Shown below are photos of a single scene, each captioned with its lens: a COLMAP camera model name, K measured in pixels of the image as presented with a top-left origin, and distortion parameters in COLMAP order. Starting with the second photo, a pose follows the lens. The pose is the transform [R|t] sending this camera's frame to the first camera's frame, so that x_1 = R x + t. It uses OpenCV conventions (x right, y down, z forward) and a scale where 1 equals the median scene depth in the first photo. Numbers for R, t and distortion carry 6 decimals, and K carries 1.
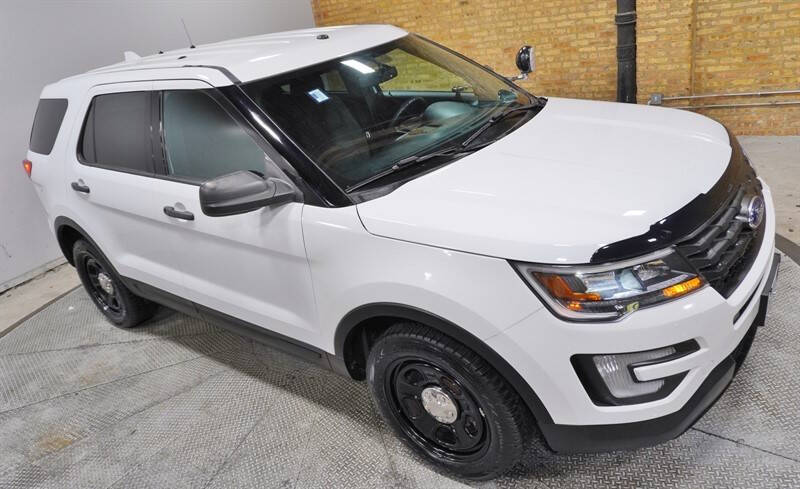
lens RADIAL K [[579.0, 0, 386.0], [0, 579.0, 249.5], [0, 0, 1]] dist [-0.033915, 0.016190]
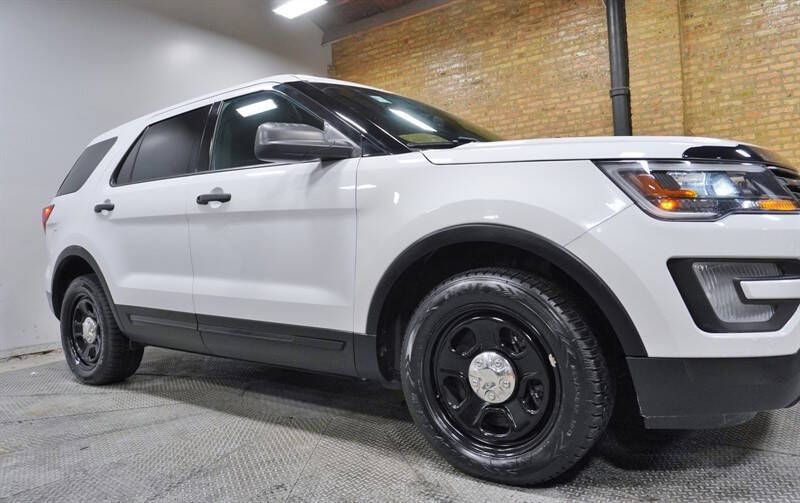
lens RADIAL K [[569.4, 0, 387.3], [0, 569.4, 245.9], [0, 0, 1]] dist [-0.043550, 0.030401]
pose [[0.991224, 0.131501, 0.013517, -0.067406], [-0.113844, 0.901127, -0.418342, 0.334350], [-0.067194, 0.413132, 0.908189, 0.141056]]
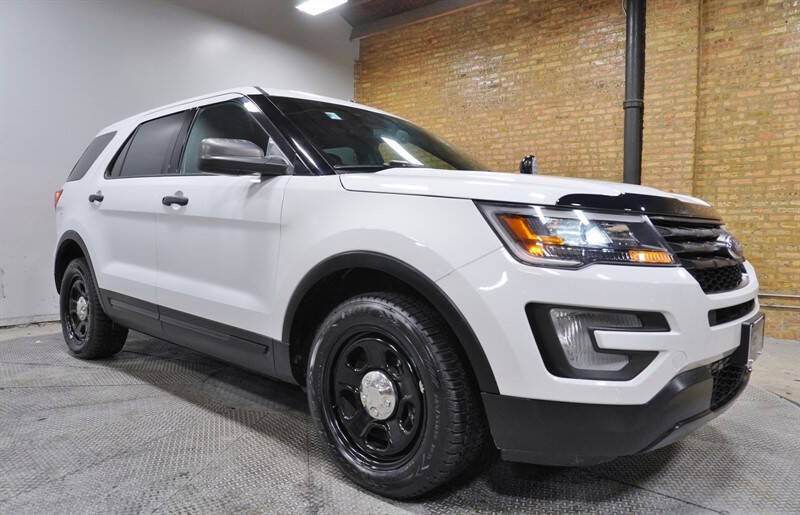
lens RADIAL K [[562.2, 0, 387.9], [0, 562.2, 250.6], [0, 0, 1]] dist [-0.037100, 0.023272]
pose [[0.977767, 0.200031, -0.062926, 0.085716], [-0.208904, 0.903136, -0.375106, 0.284198], [-0.018203, 0.379912, 0.924844, 0.089390]]
